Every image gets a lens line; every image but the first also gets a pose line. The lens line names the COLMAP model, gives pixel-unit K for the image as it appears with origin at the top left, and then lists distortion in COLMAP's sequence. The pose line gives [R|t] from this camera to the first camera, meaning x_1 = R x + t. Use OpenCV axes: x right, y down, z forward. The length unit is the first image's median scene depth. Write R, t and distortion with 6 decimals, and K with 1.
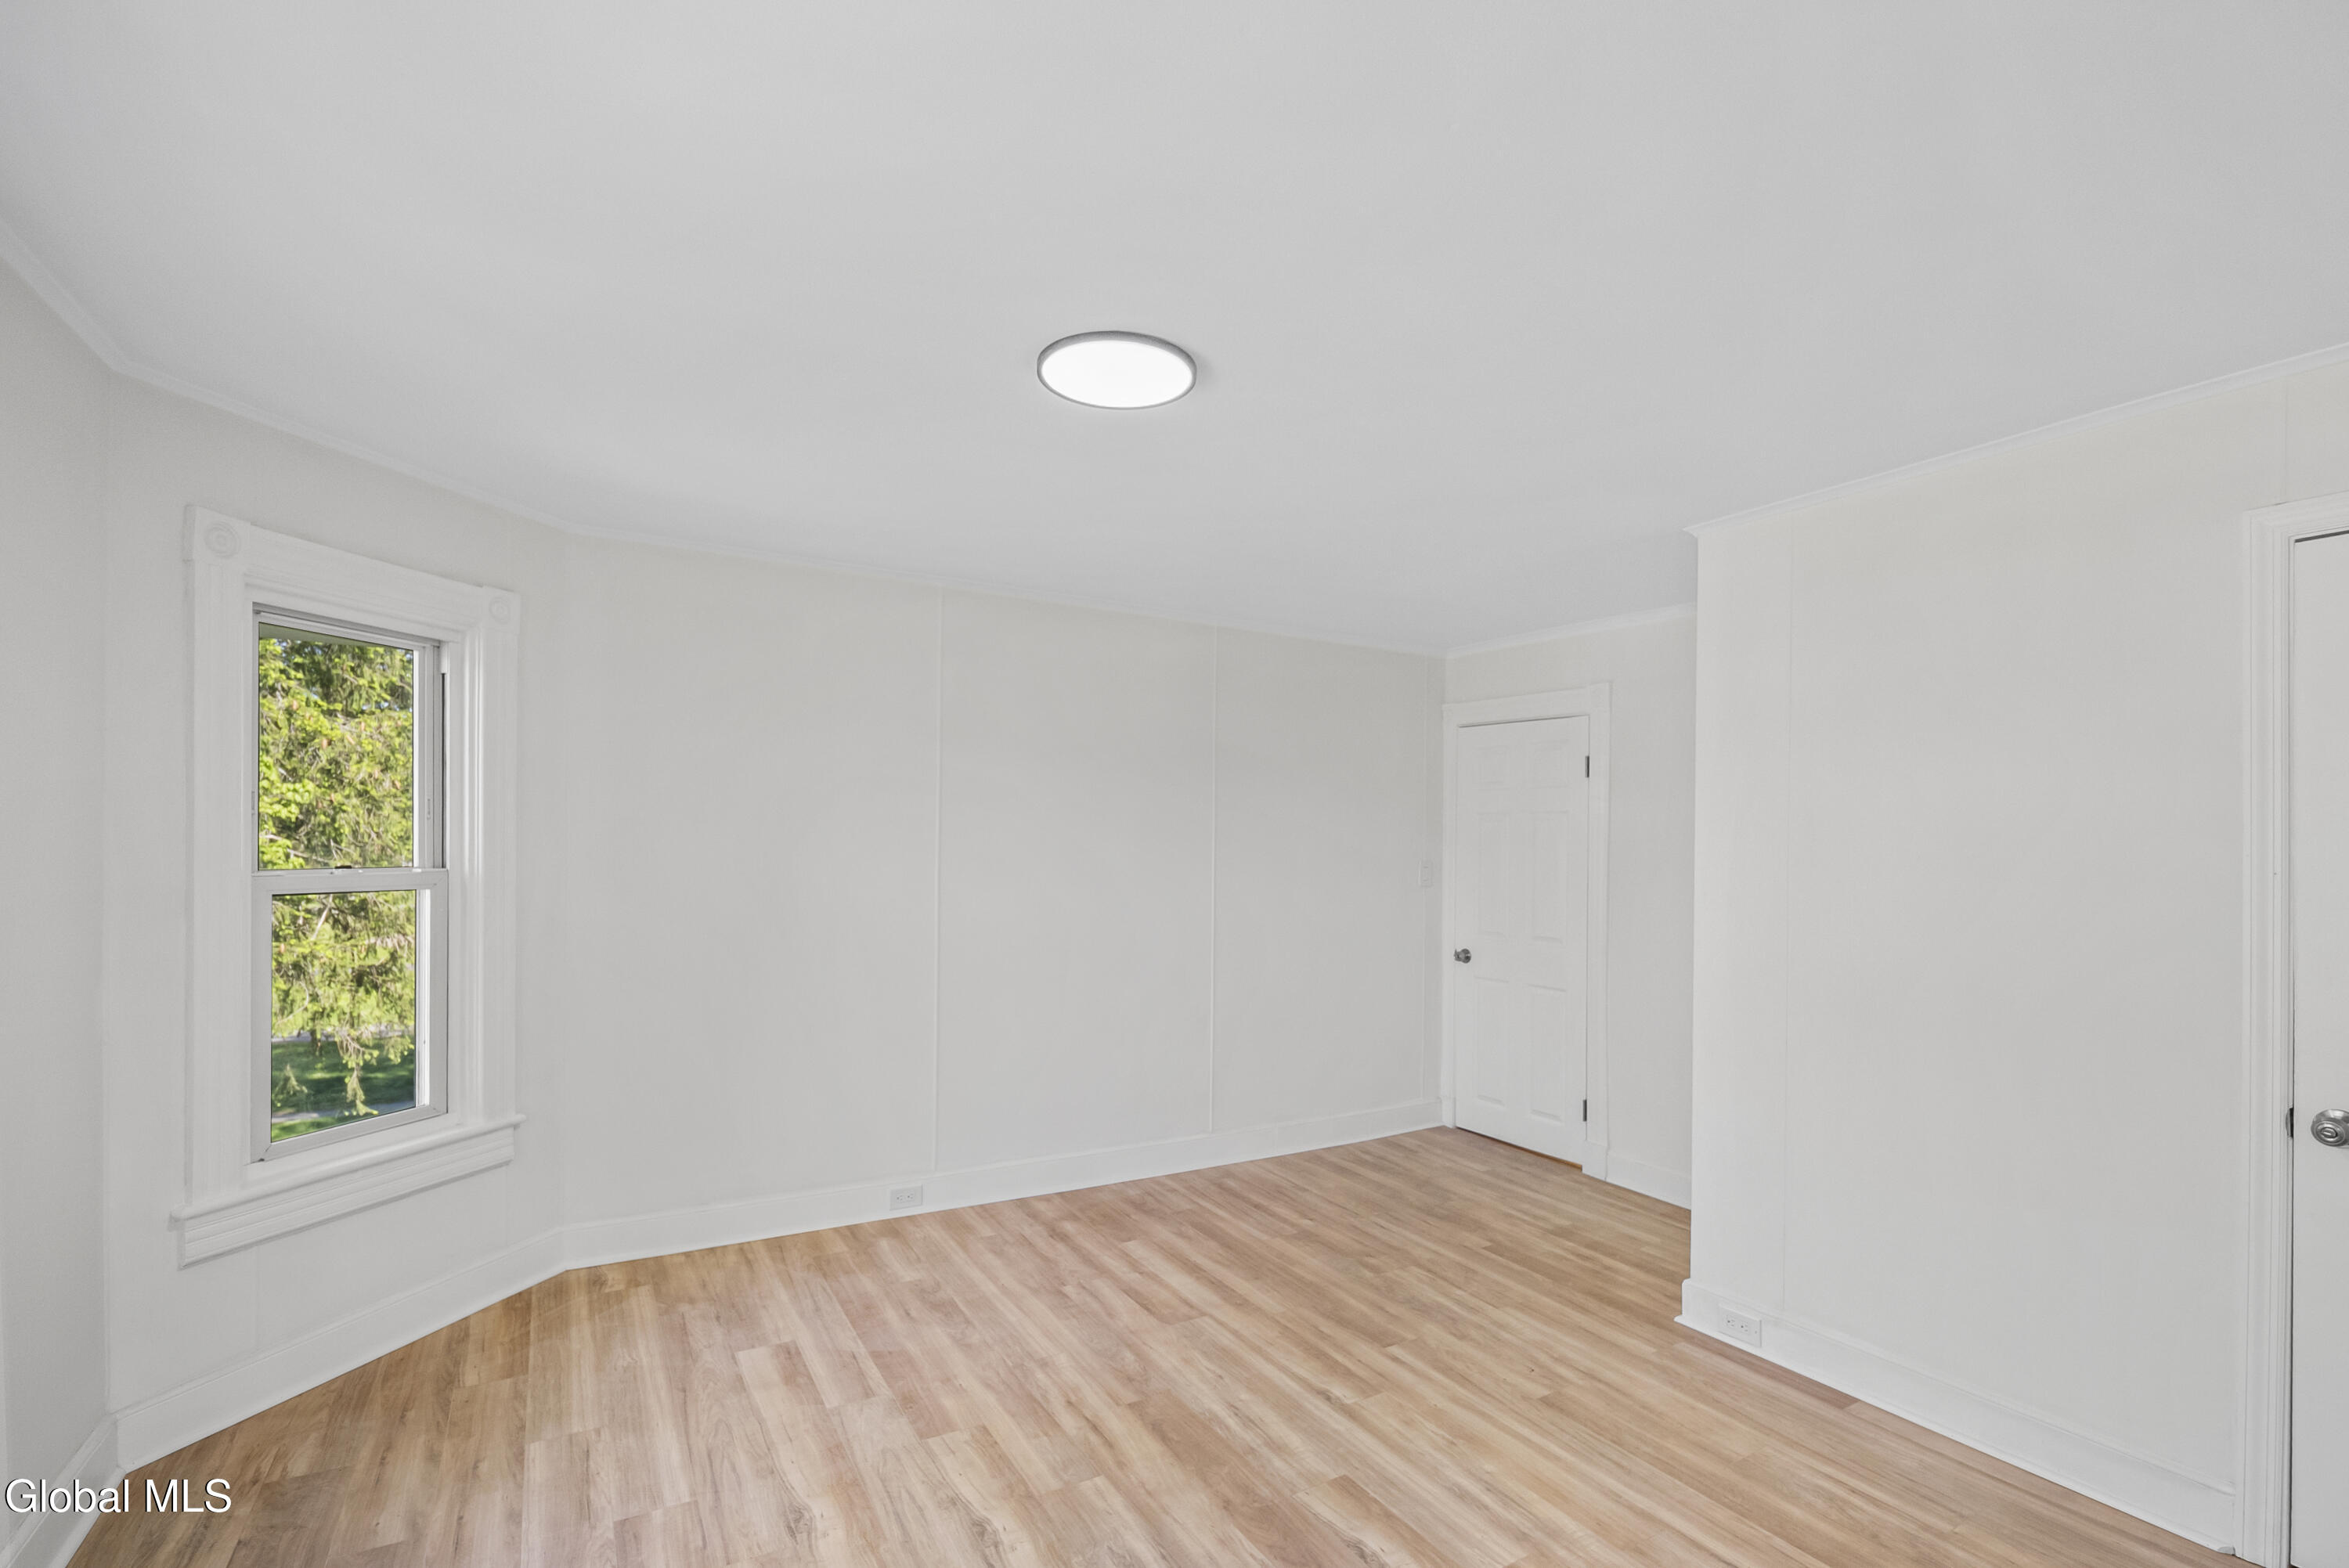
lens RADIAL K [[1041.0, 0, 1161.7], [0, 1041.0, 839.6], [0, 0, 1]] dist [0.002310, -0.002575]
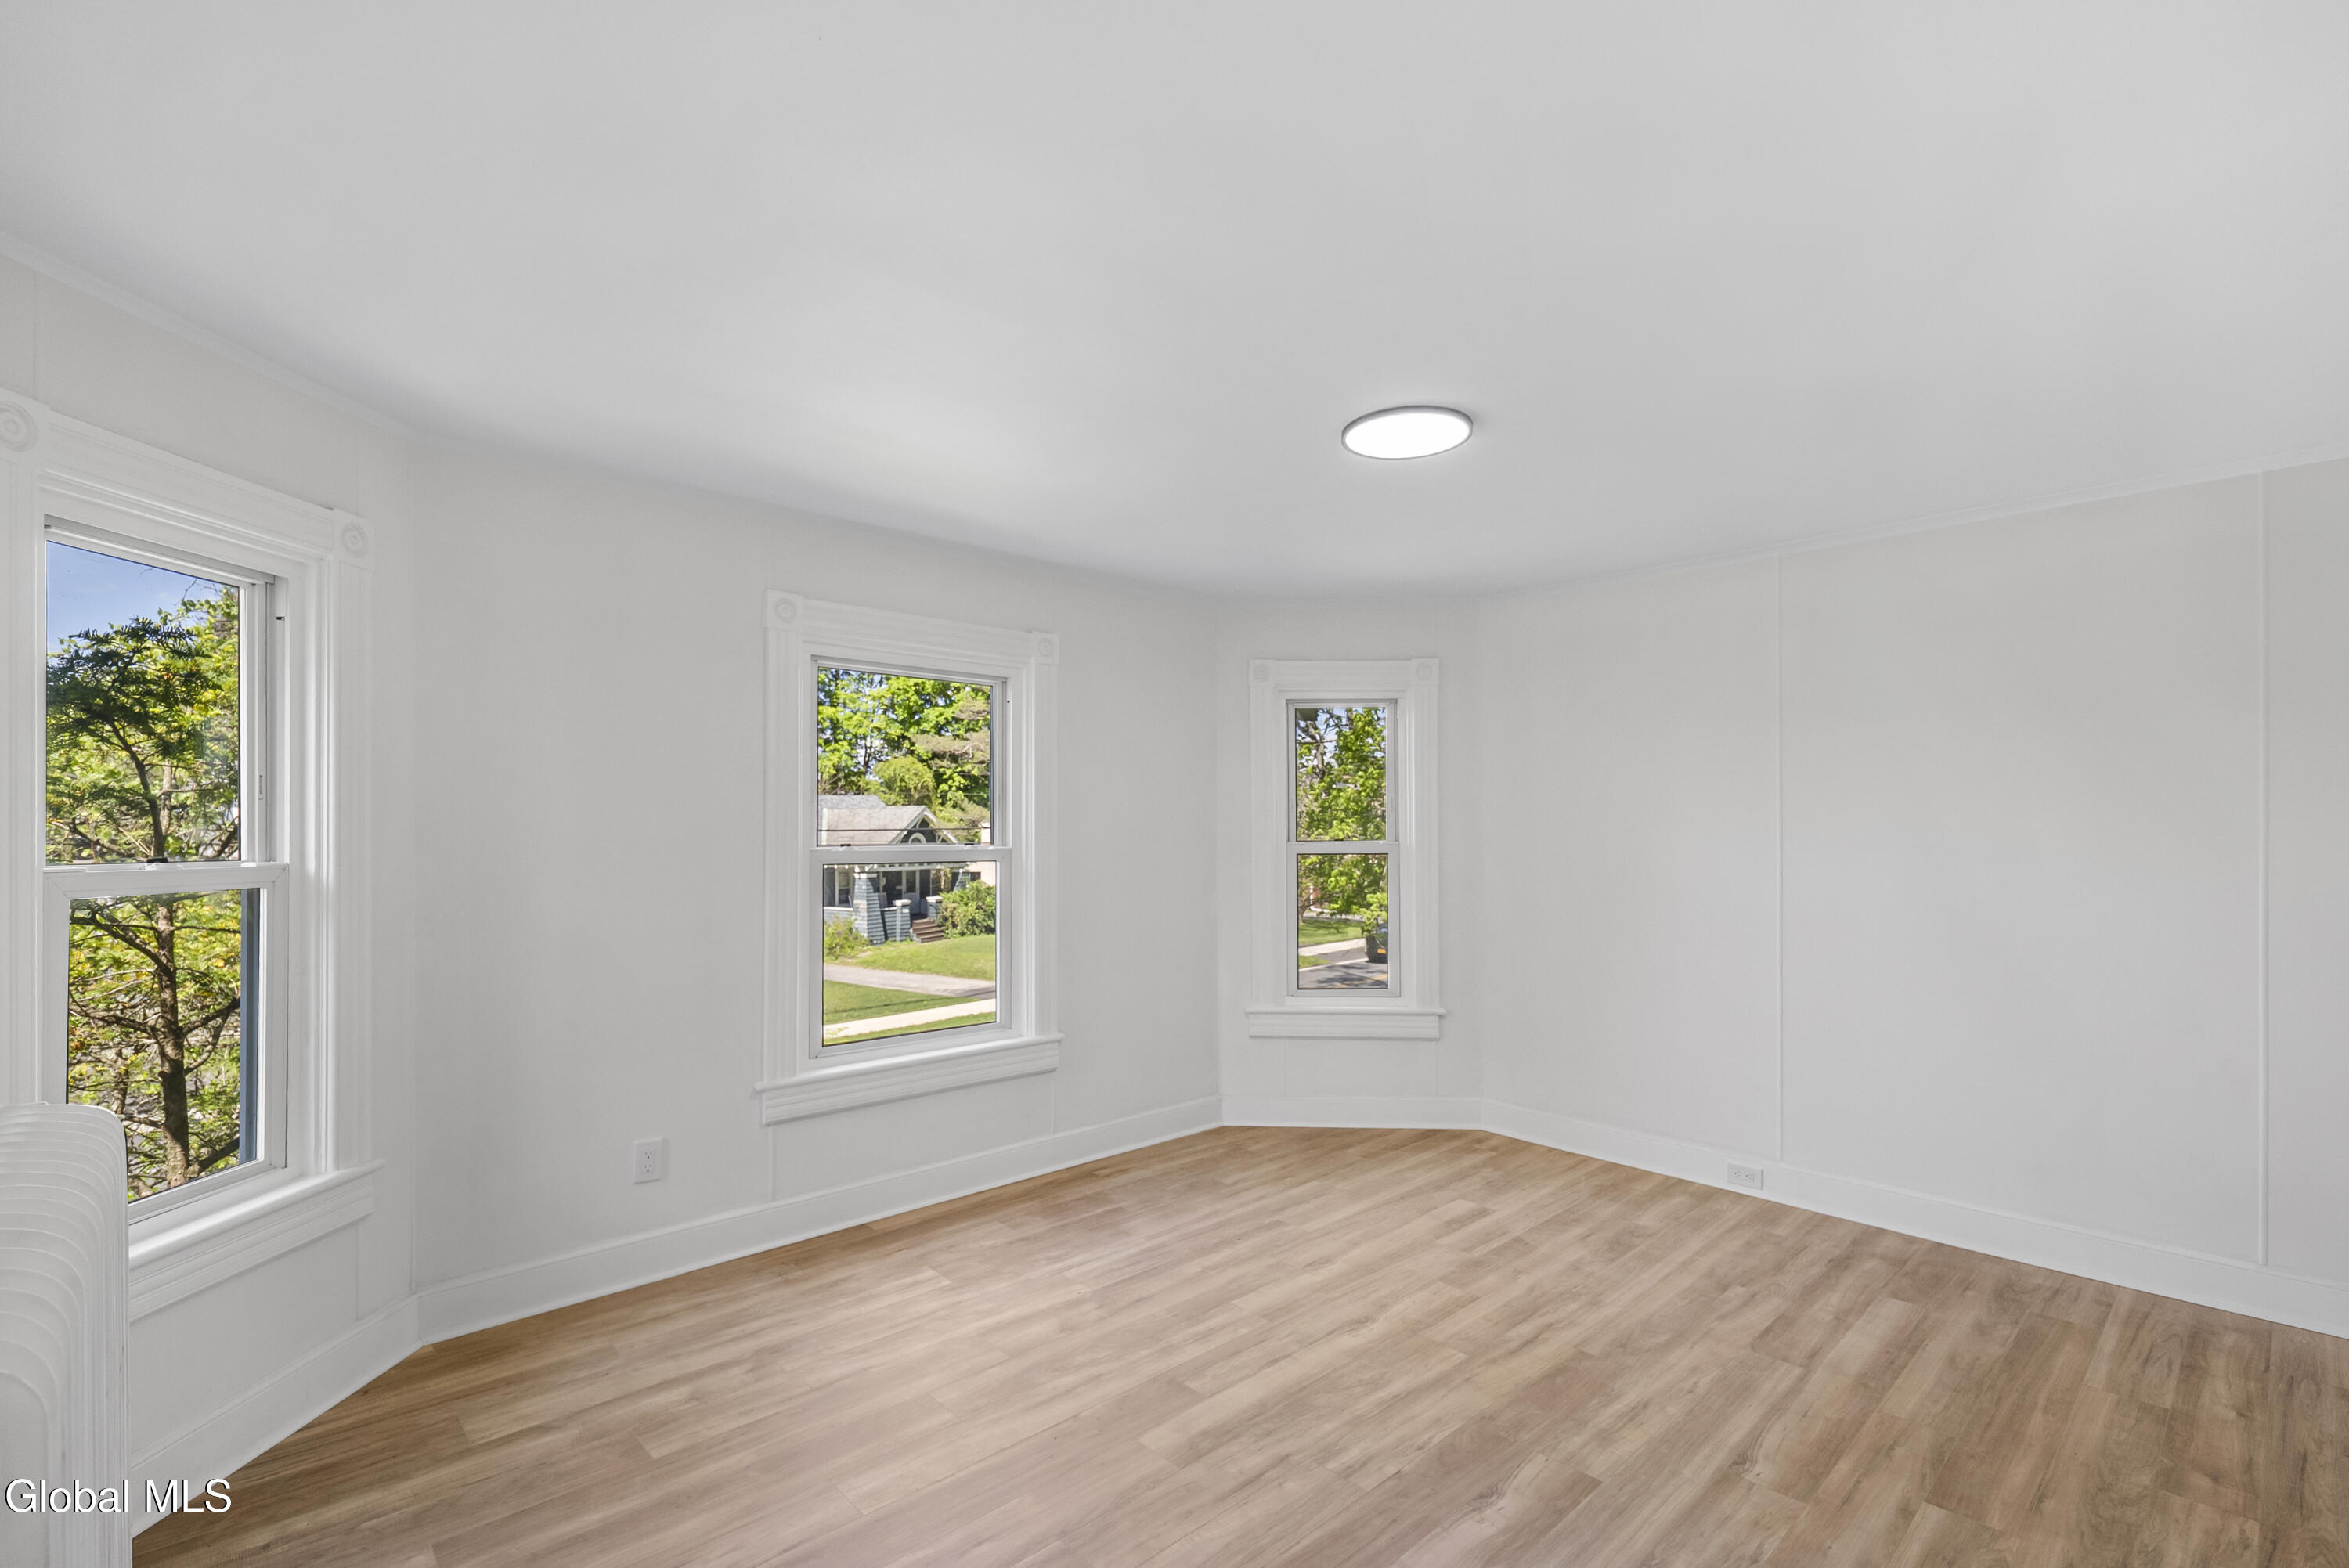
lens RADIAL K [[1041.0, 0, 1199.0], [0, 1041.0, 822.9], [0, 0, 1]] dist [0.002310, -0.002575]
pose [[0.237404, -0.021058, -0.971183, 0.798990], [0.008649, 0.999771, -0.019563, 0.028673], [0.971373, -0.003755, 0.237532, 0.342191]]
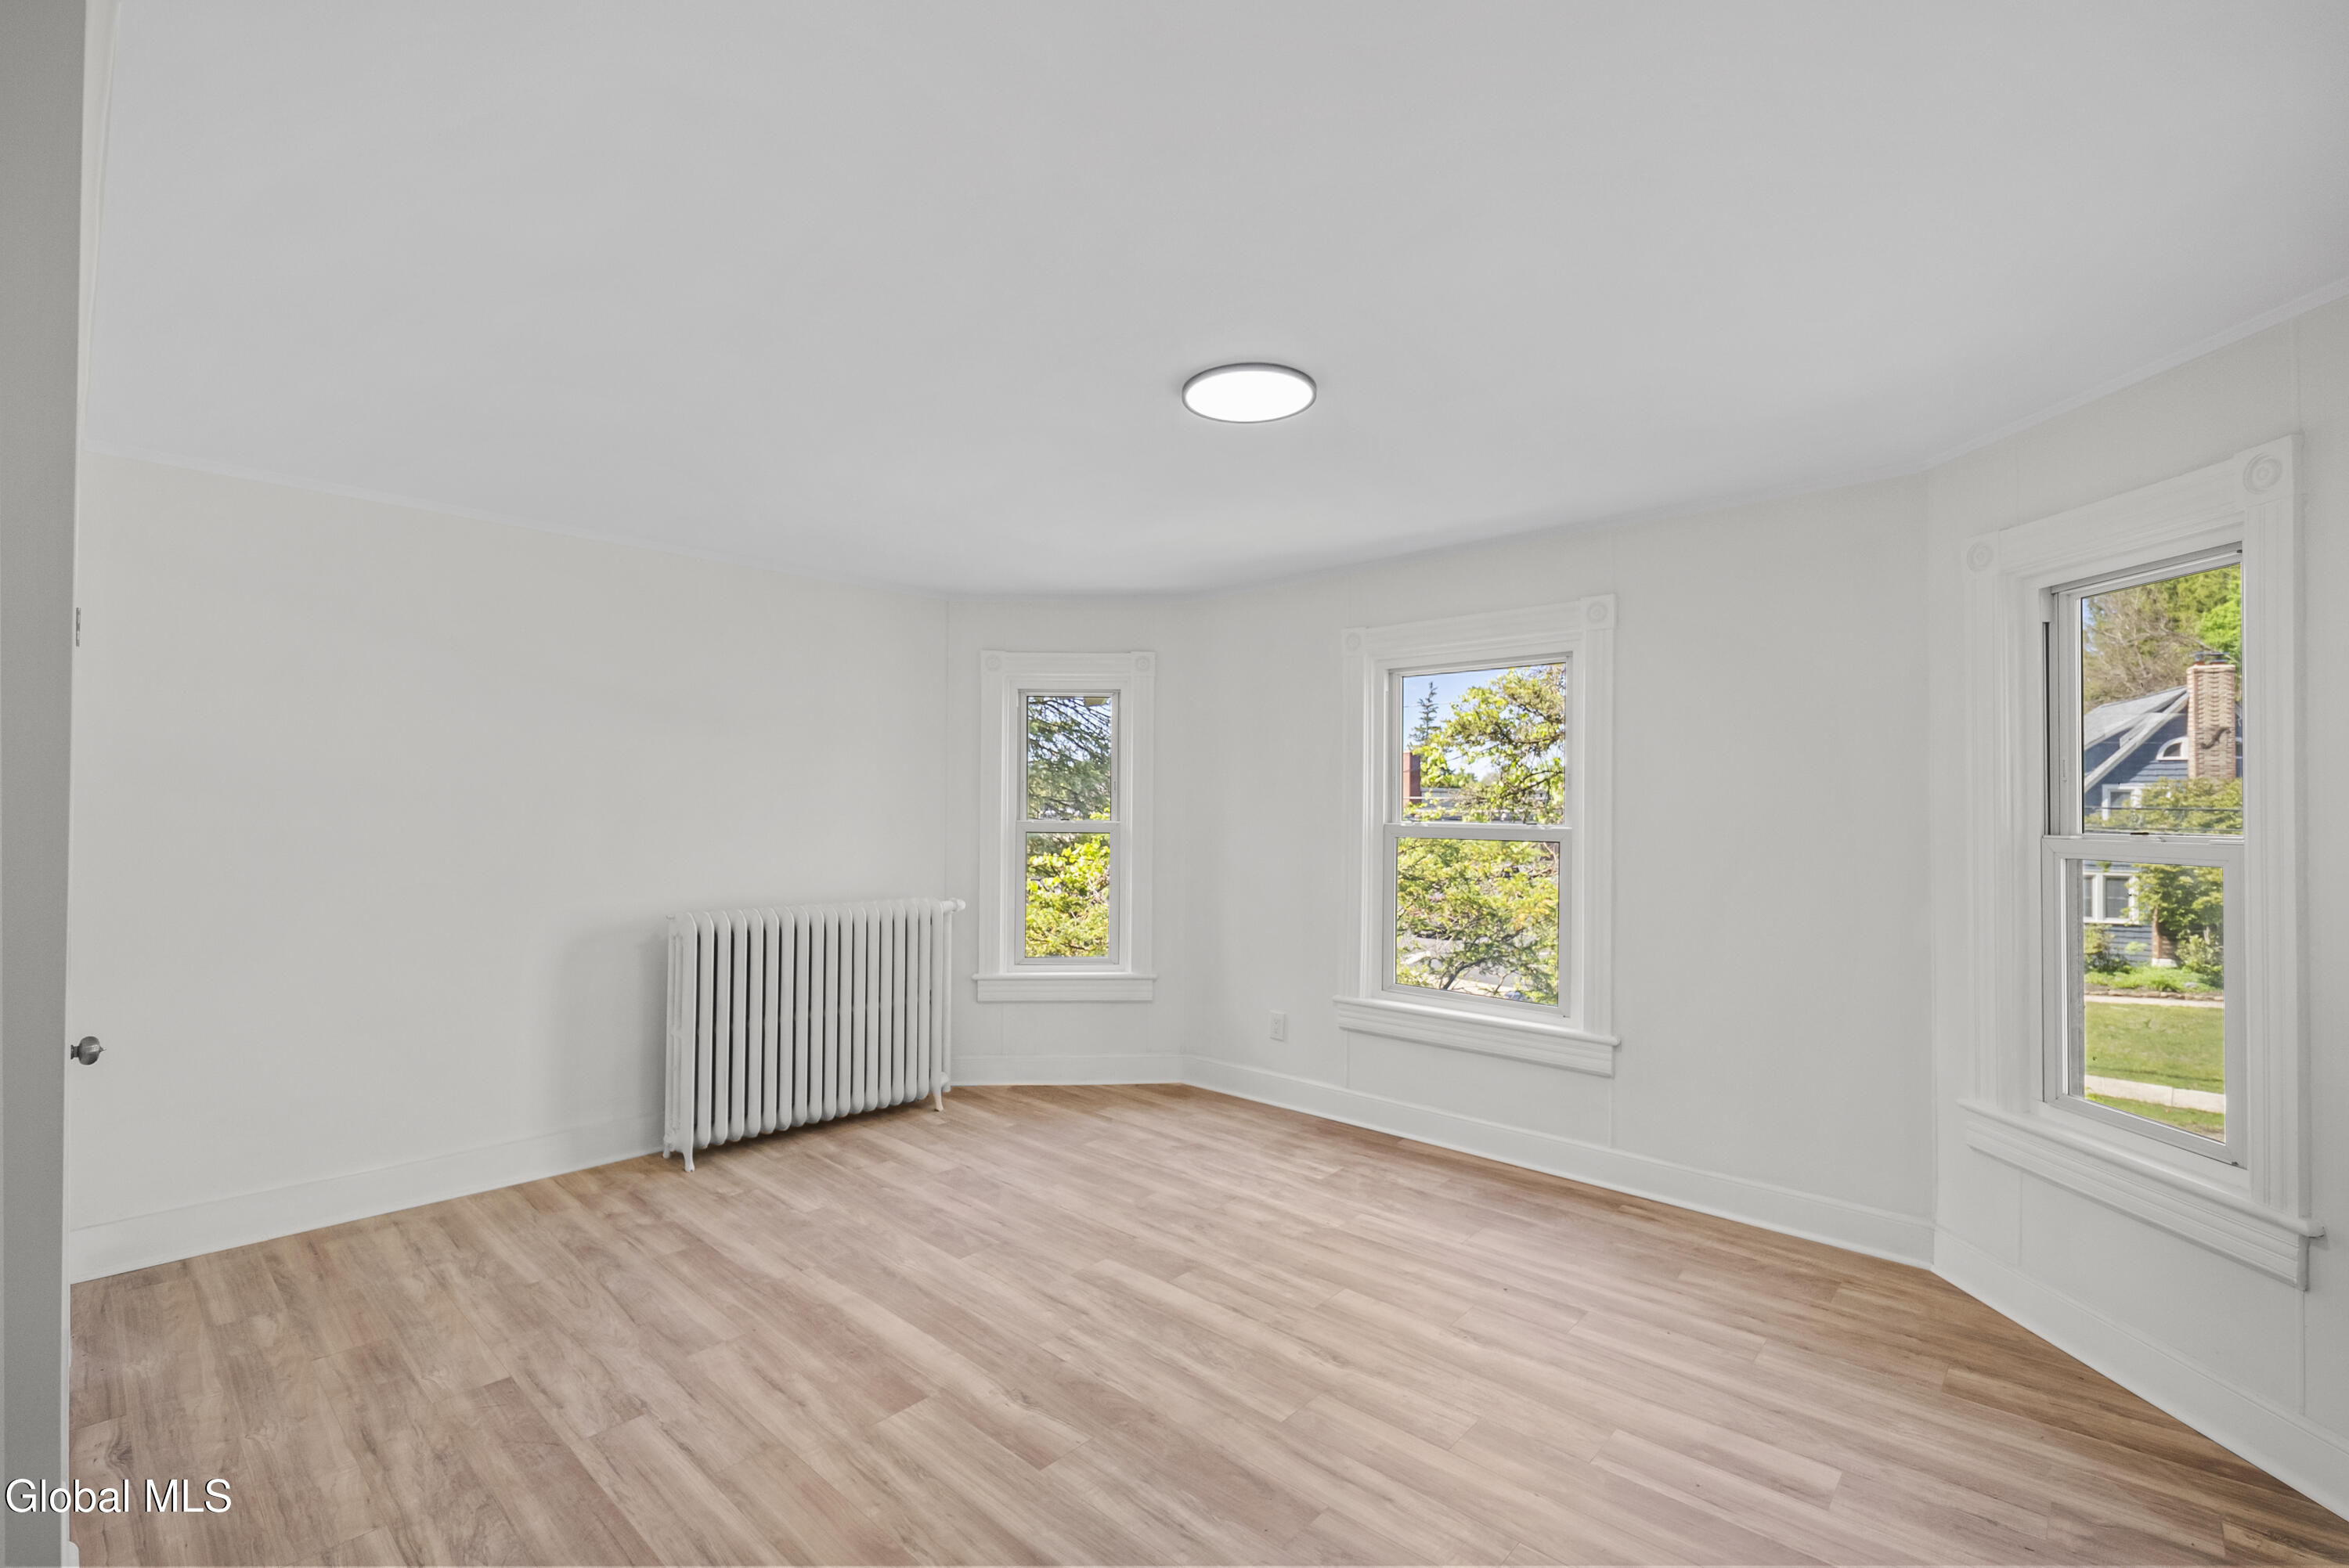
lens RADIAL K [[1041.0, 0, 1166.8], [0, 1041.0, 794.5], [0, 0, 1]] dist [0.002310, -0.002575]
pose [[-0.954716, -0.020069, -0.296841, 0.281100], [-0.015283, 0.999713, -0.018436, 0.022730], [0.297126, -0.013064, -0.954749, 1.522422]]
